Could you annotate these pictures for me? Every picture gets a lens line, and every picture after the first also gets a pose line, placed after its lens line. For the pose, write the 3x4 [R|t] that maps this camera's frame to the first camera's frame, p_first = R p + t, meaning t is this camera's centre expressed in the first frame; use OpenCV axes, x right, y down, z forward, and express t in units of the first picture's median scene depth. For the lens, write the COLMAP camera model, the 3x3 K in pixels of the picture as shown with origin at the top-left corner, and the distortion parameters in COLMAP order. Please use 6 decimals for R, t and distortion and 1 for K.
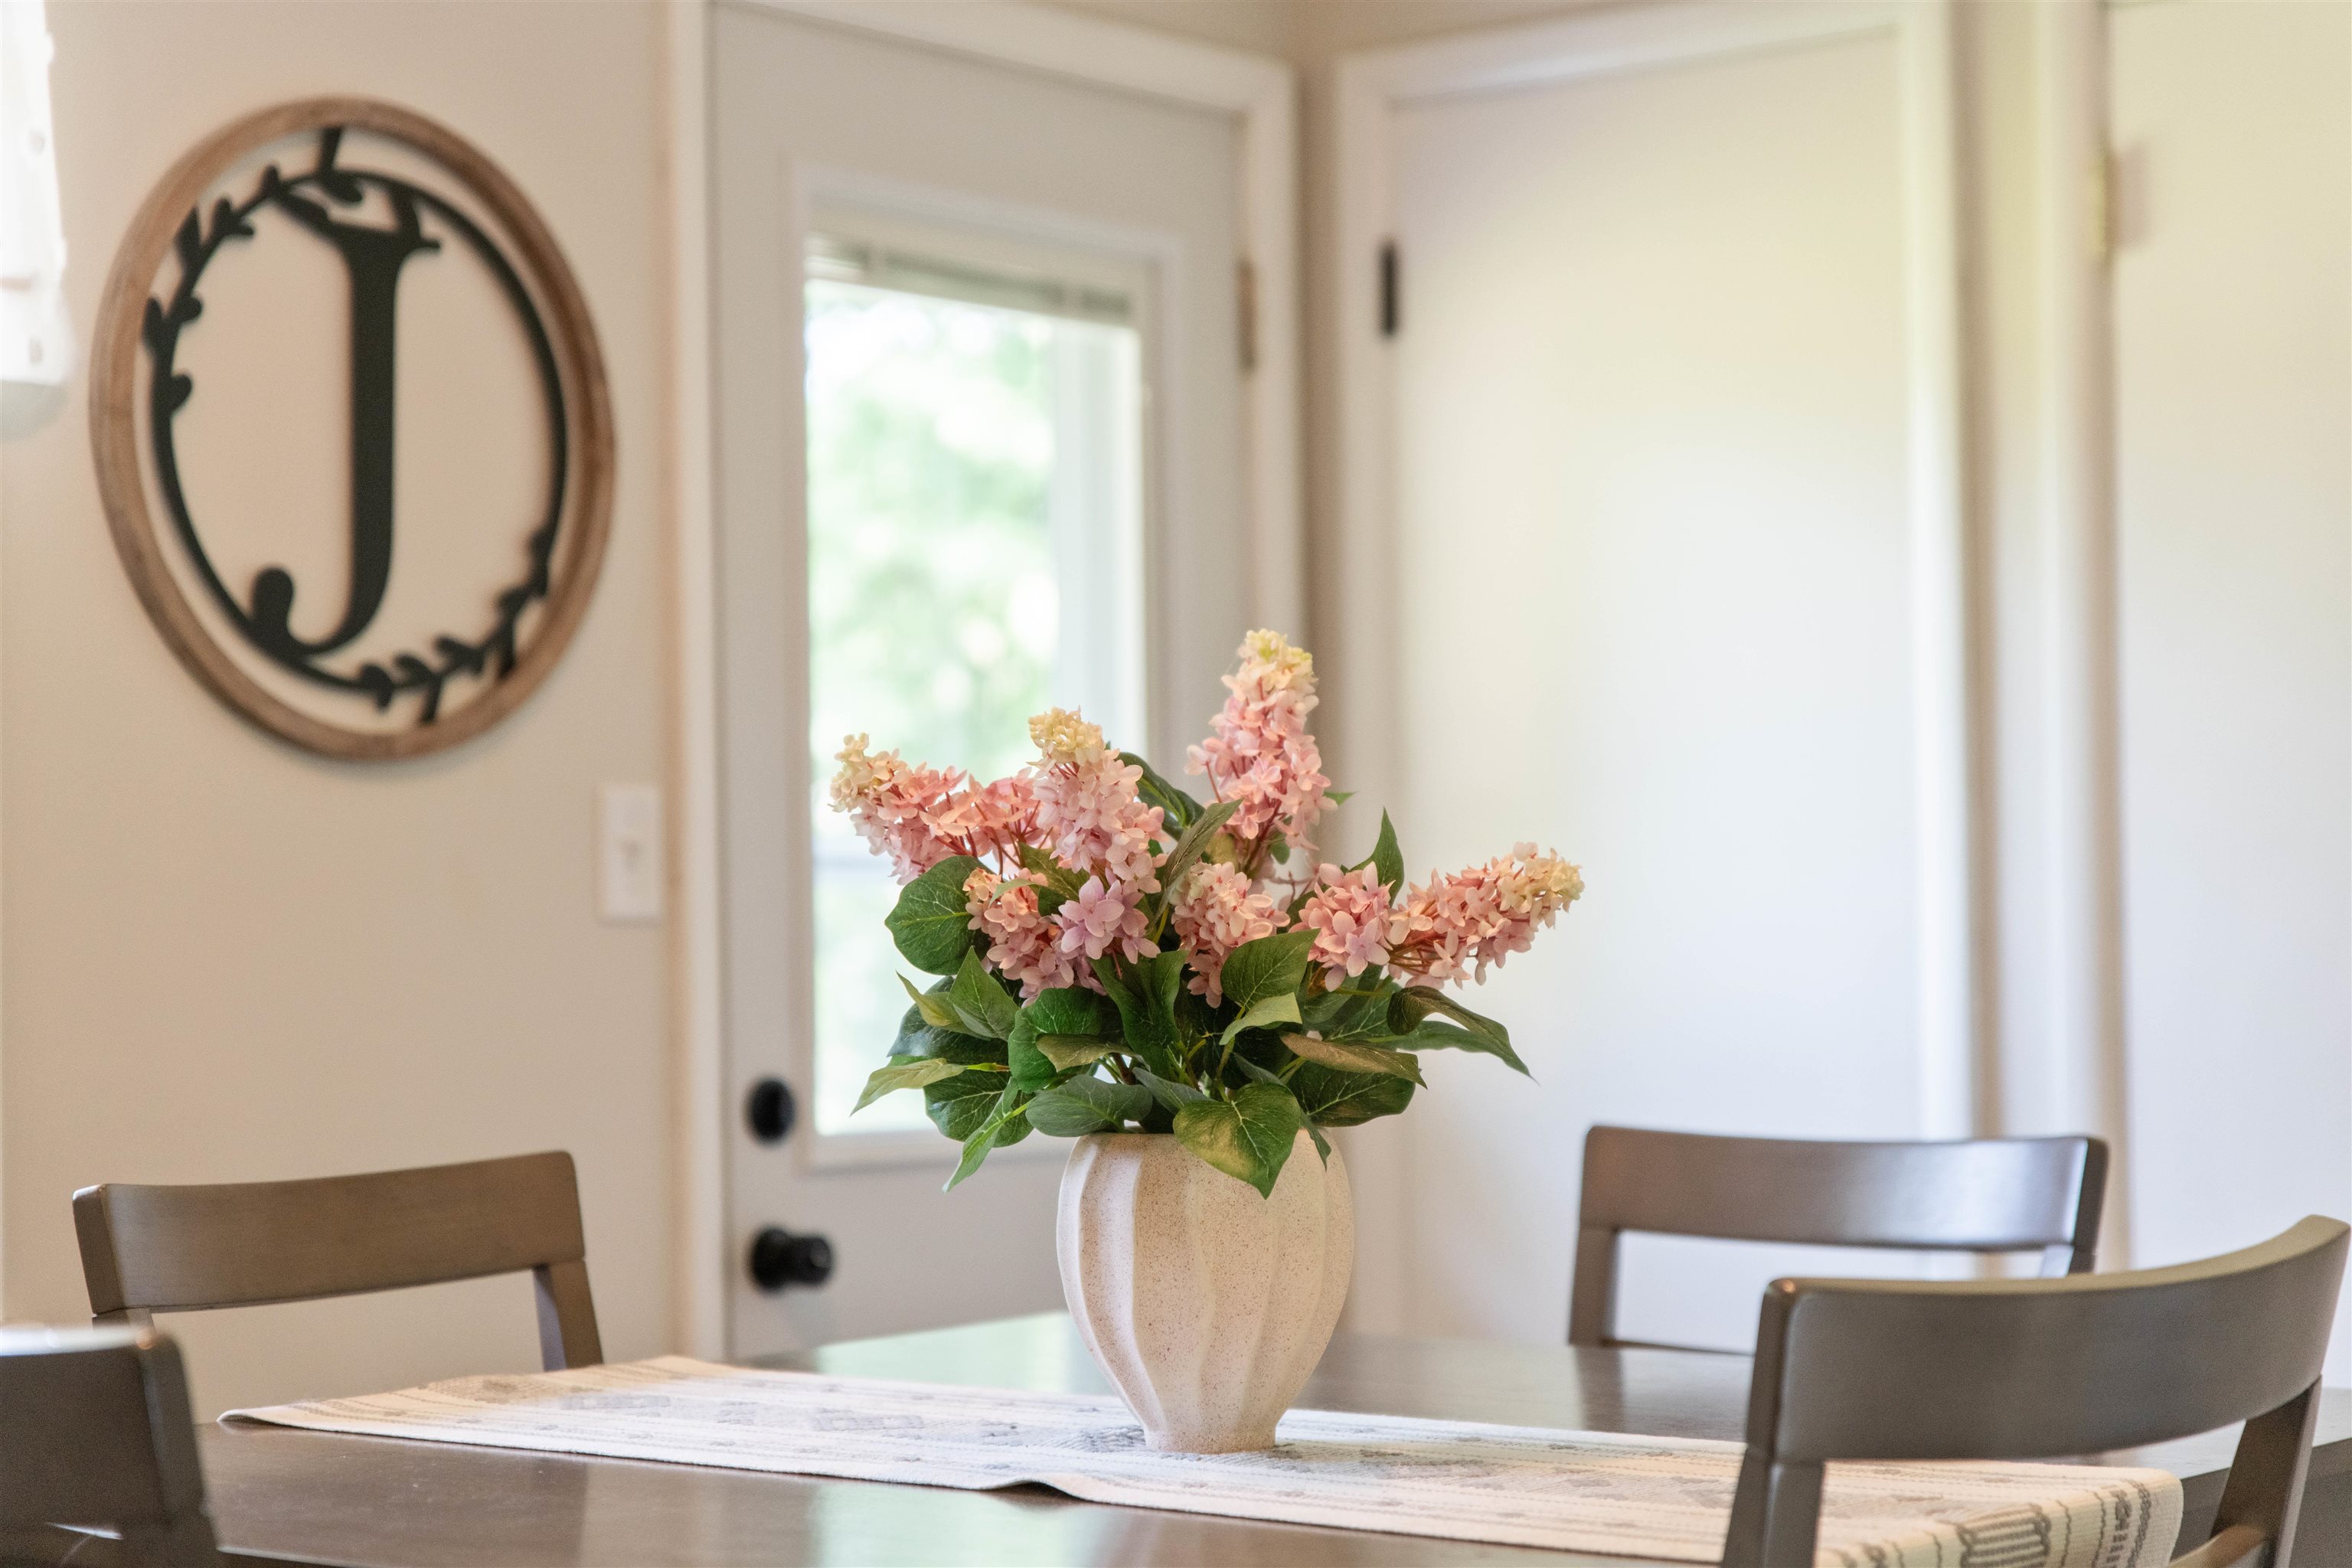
lens RADIAL K [[4670.2, 0, 1185.9], [0, 4670.2, 786.0], [0, 0, 1]] dist [0.206522, 0.000000]
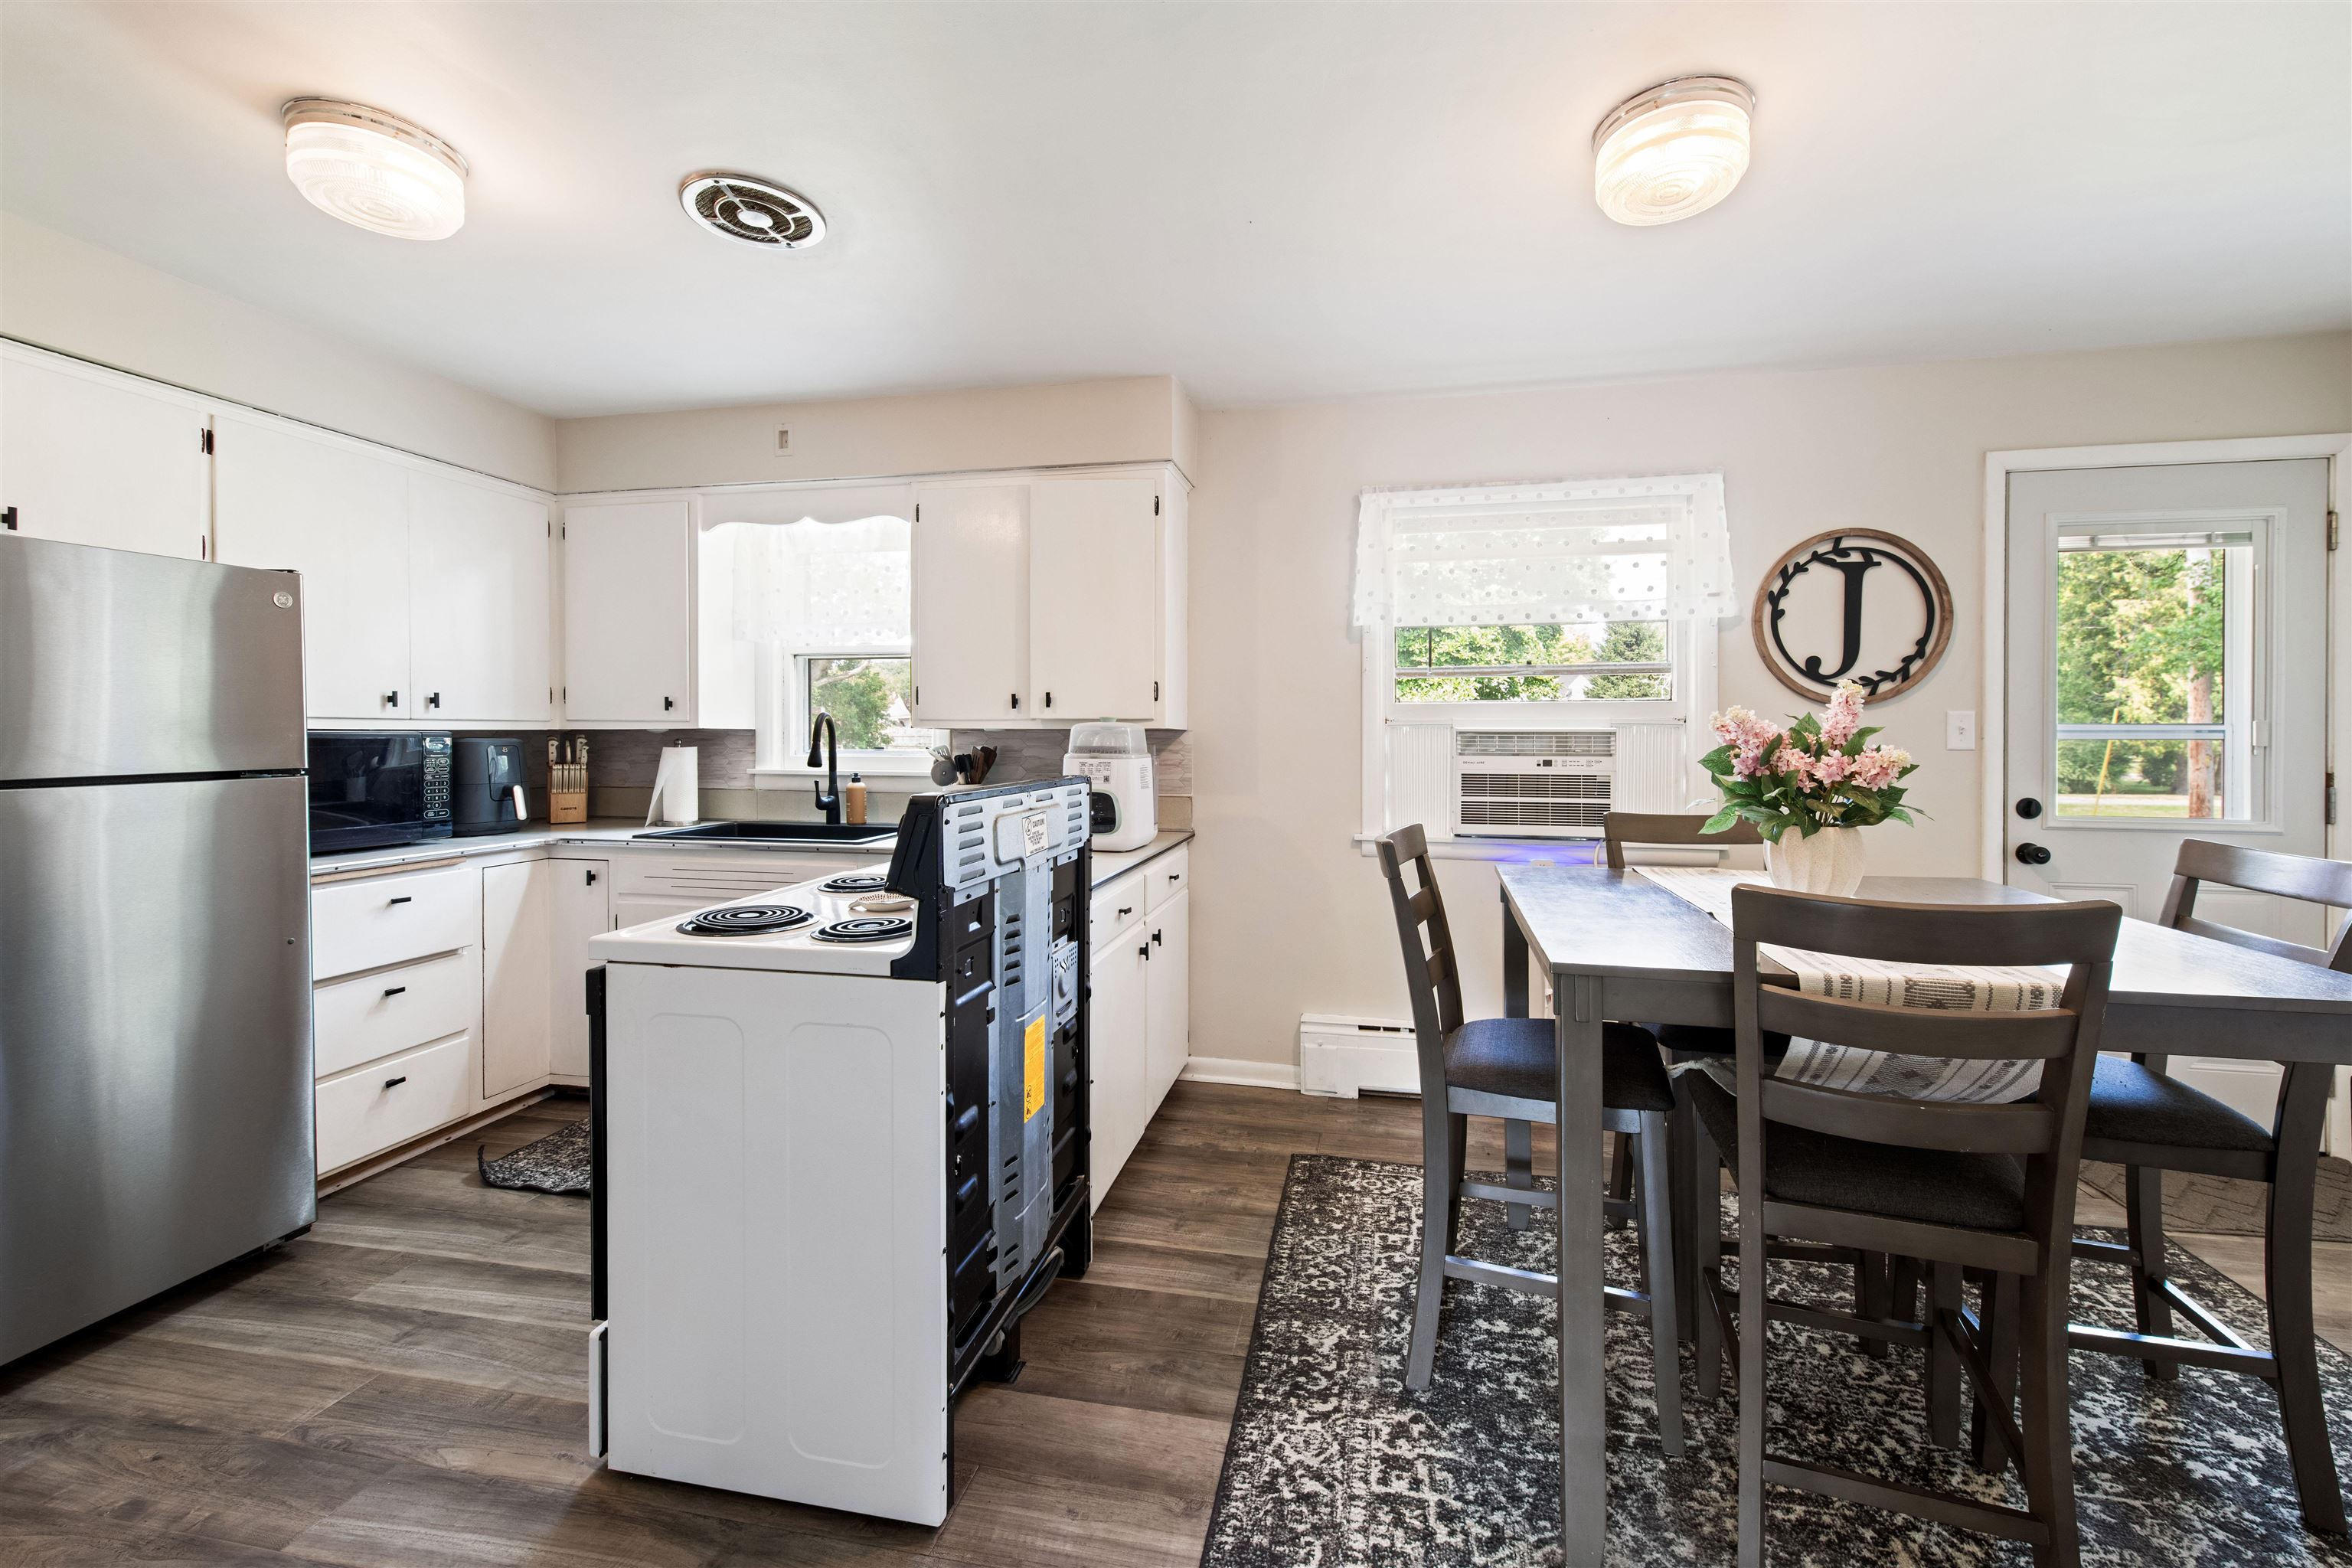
lens RADIAL K [[955.9, 0, 1168.4], [0, 955.9, 743.2], [0, 0, 1]] dist [0.007545, 0.000118]
pose [[0.442911, 0.020904, -0.896322, 0.268352], [0.022050, 0.999172, 0.034198, -0.013677], [0.896295, -0.034910, 0.442083, 0.176734]]
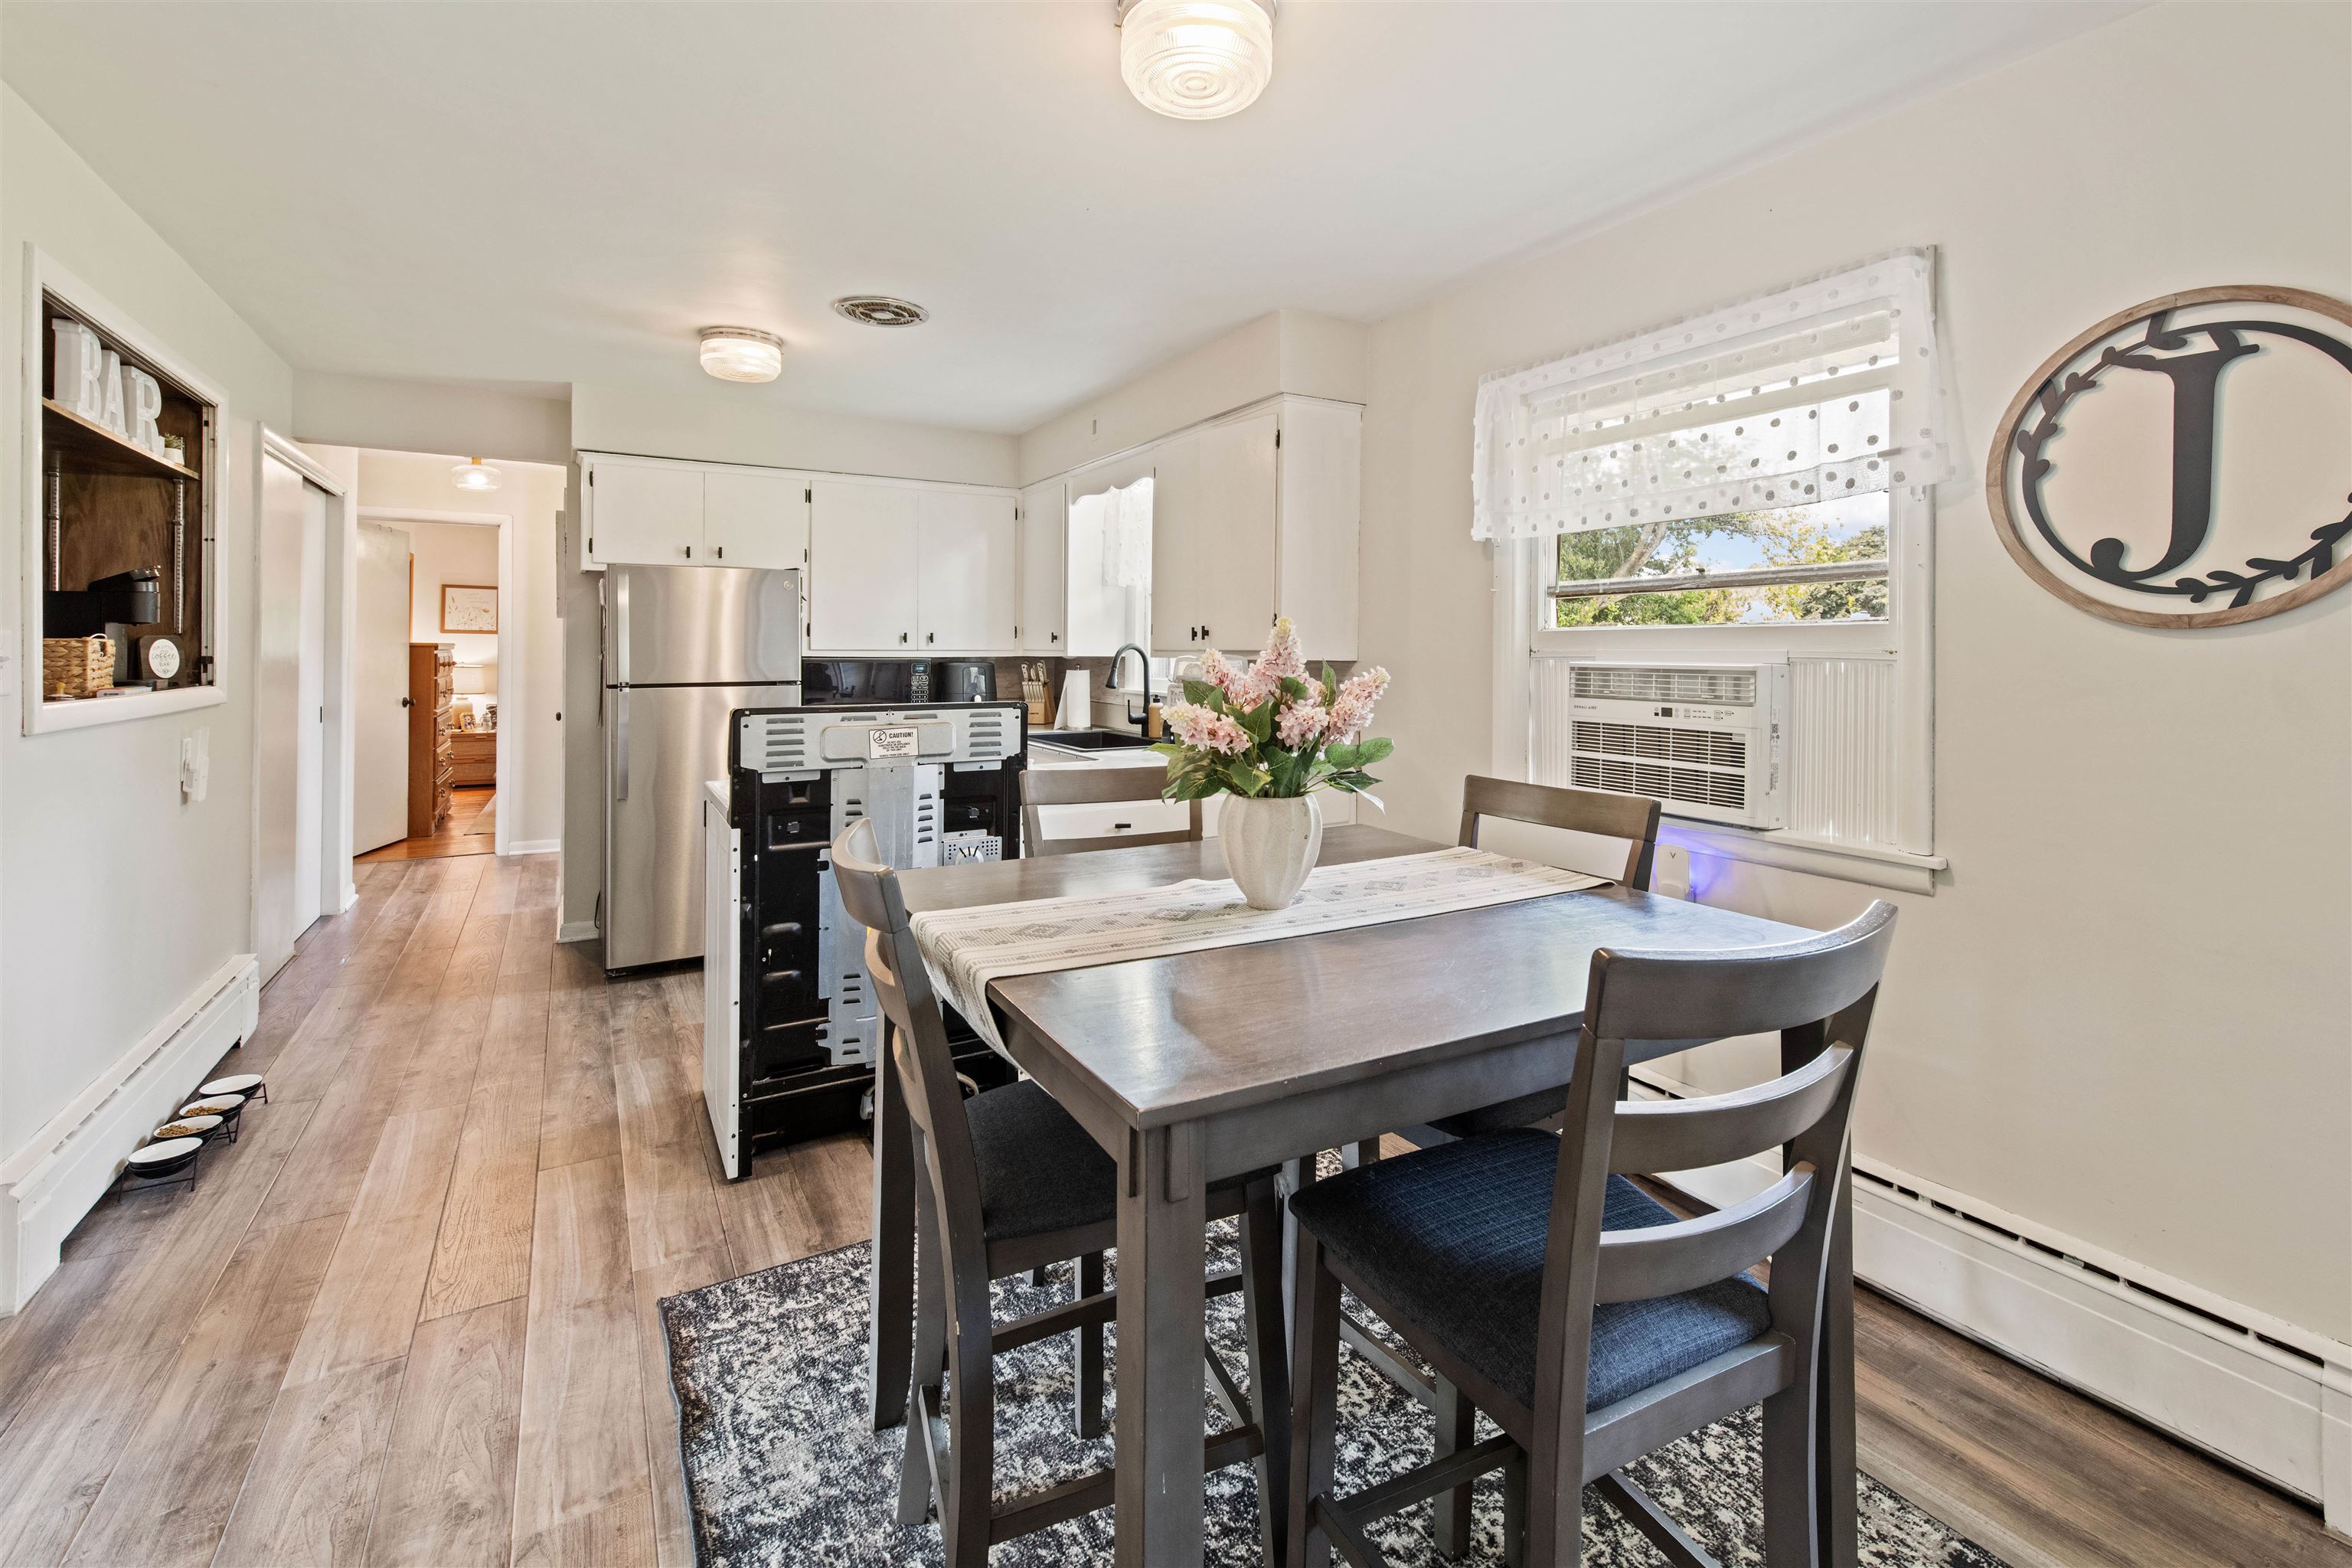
lens RADIAL K [[1006.4, 0, 1180.0], [0, 1006.4, 657.1], [0, 0, 1]] dist [0.008152, -0.000376]
pose [[-0.359164, 0.016063, -0.933136, 0.370127], [0.030390, 0.999523, 0.005509, -0.008524], [0.932779, -0.026379, -0.359481, 0.754363]]
